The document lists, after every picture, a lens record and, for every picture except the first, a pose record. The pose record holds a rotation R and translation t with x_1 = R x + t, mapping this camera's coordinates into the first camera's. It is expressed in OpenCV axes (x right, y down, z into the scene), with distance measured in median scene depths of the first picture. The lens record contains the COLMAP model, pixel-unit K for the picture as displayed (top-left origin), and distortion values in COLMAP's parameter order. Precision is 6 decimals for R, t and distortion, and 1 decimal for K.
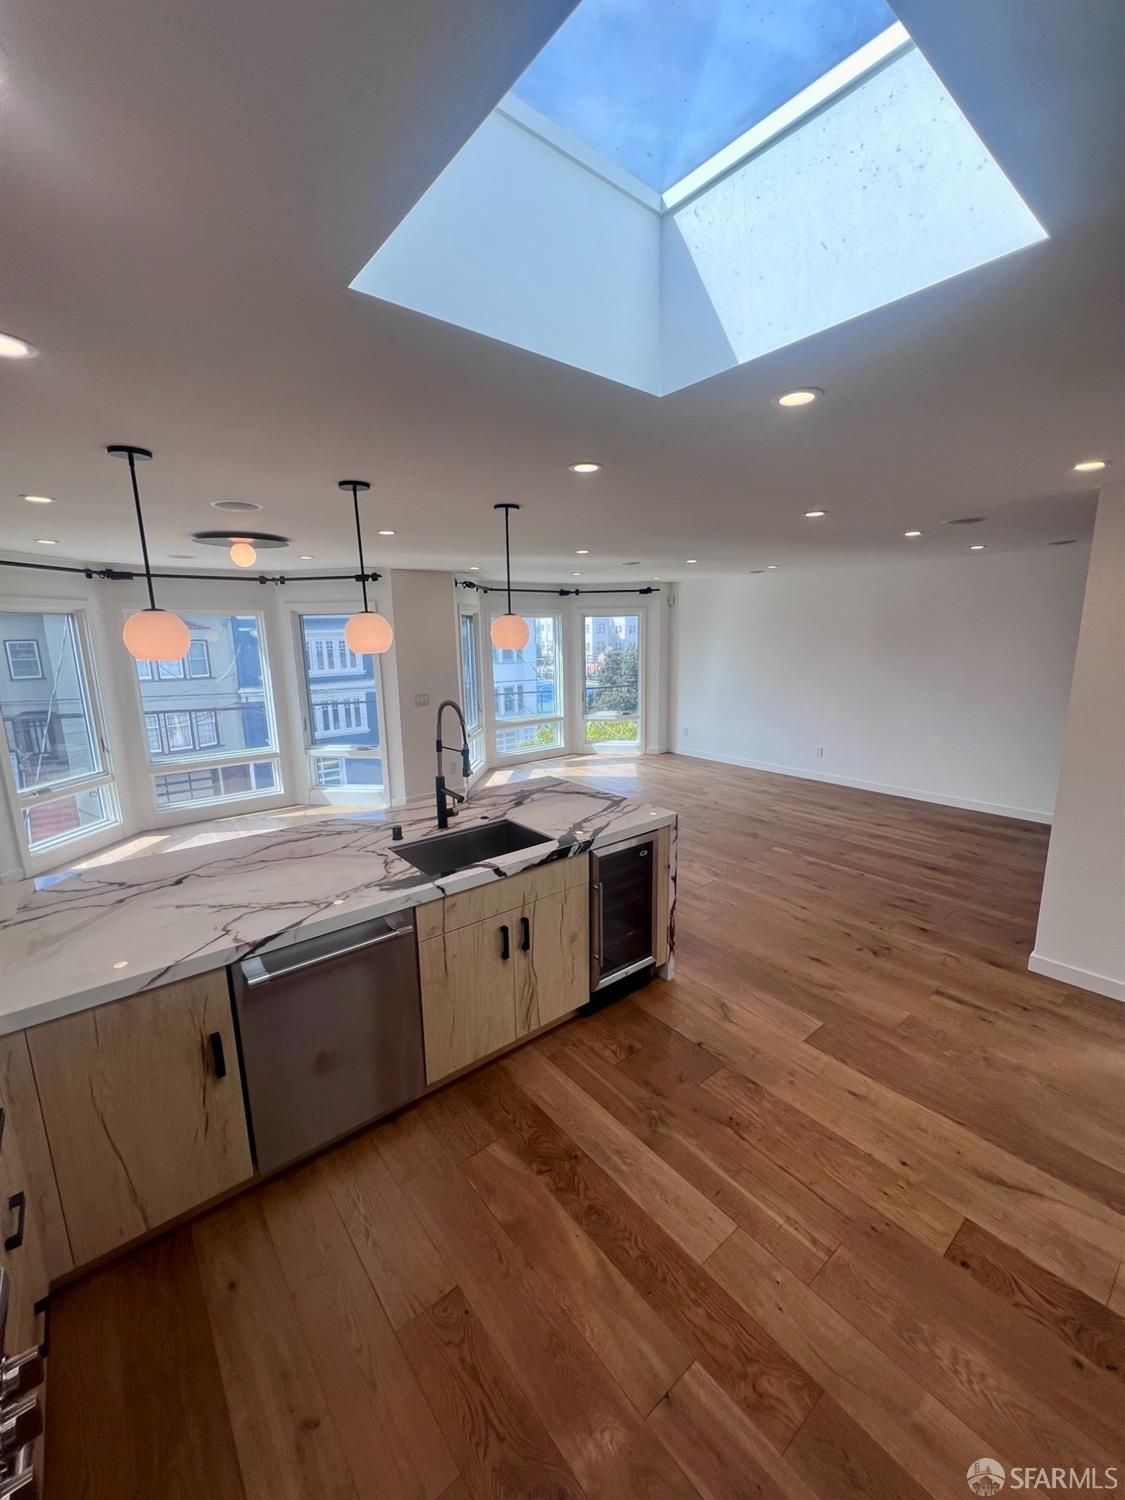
lens RADIAL K [[606.9, 0, 563.0], [0, 606.9, 748.3], [0, 0, 1]] dist [0.002307, -0.000077]
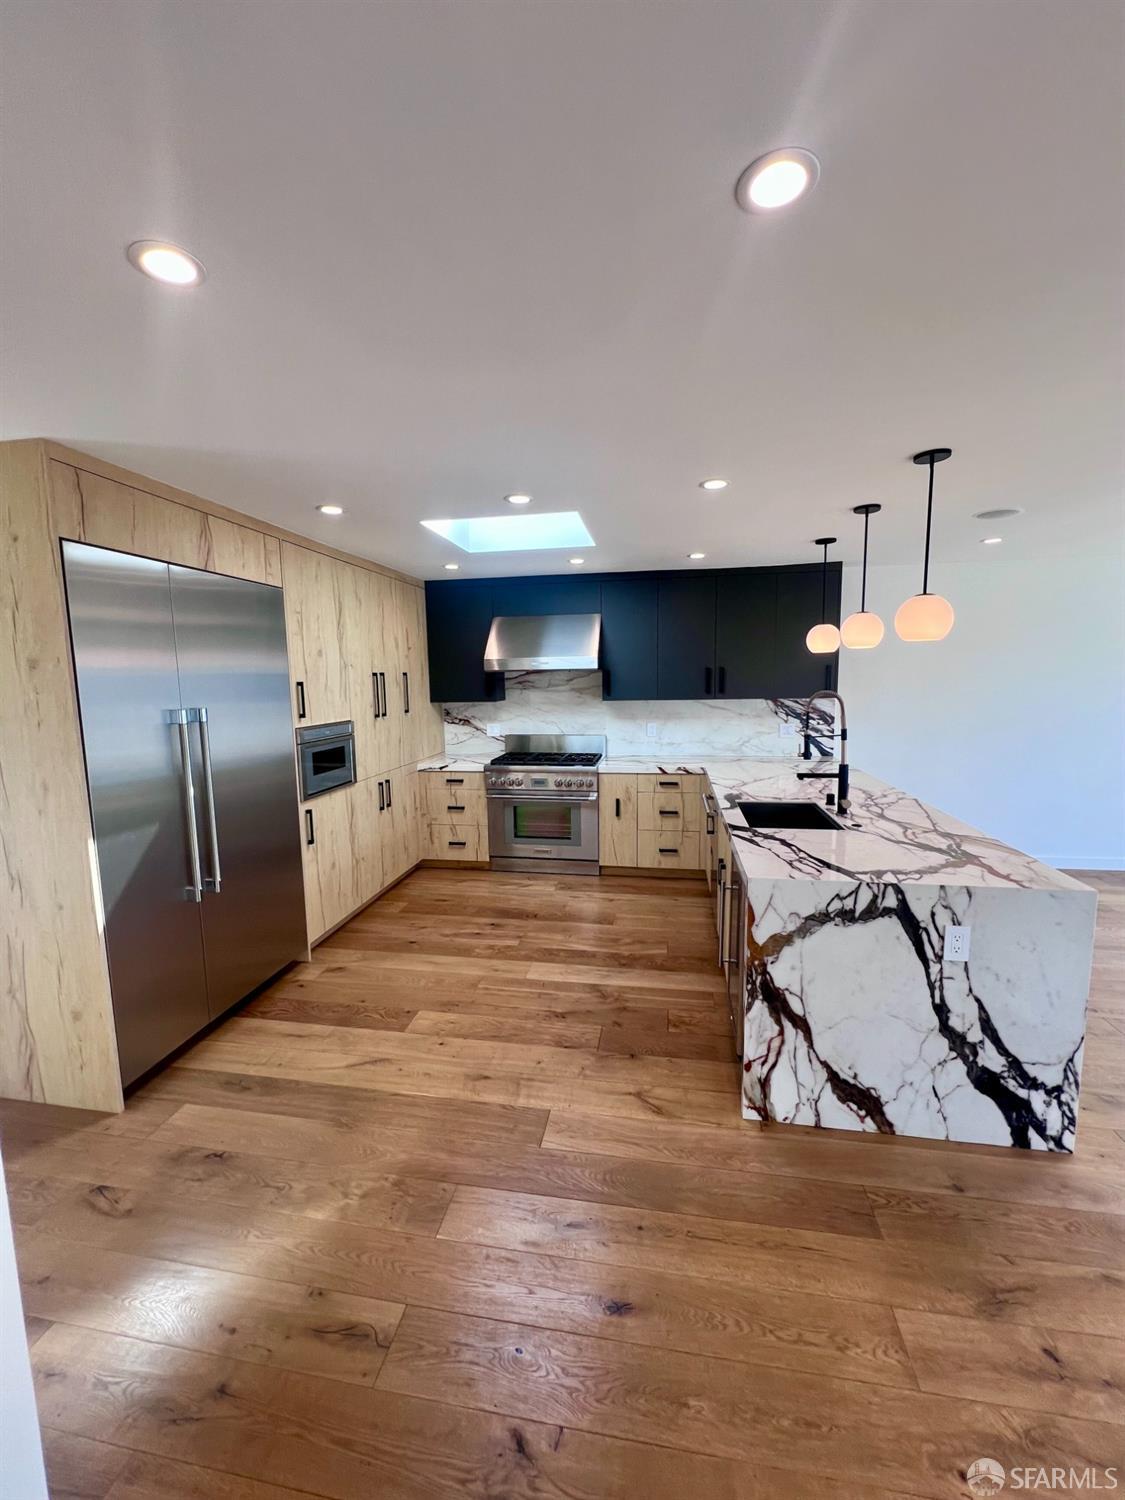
lens RADIAL K [[606.9, 0, 565.8], [0, 606.9, 745.9], [0, 0, 1]] dist [0.002307, -0.000077]
pose [[-0.752886, 0.104676, -0.649774, 0.998452], [-0.097851, 0.958496, 0.267788, -0.258462], [0.650837, 0.265195, -0.711395, 1.692859]]
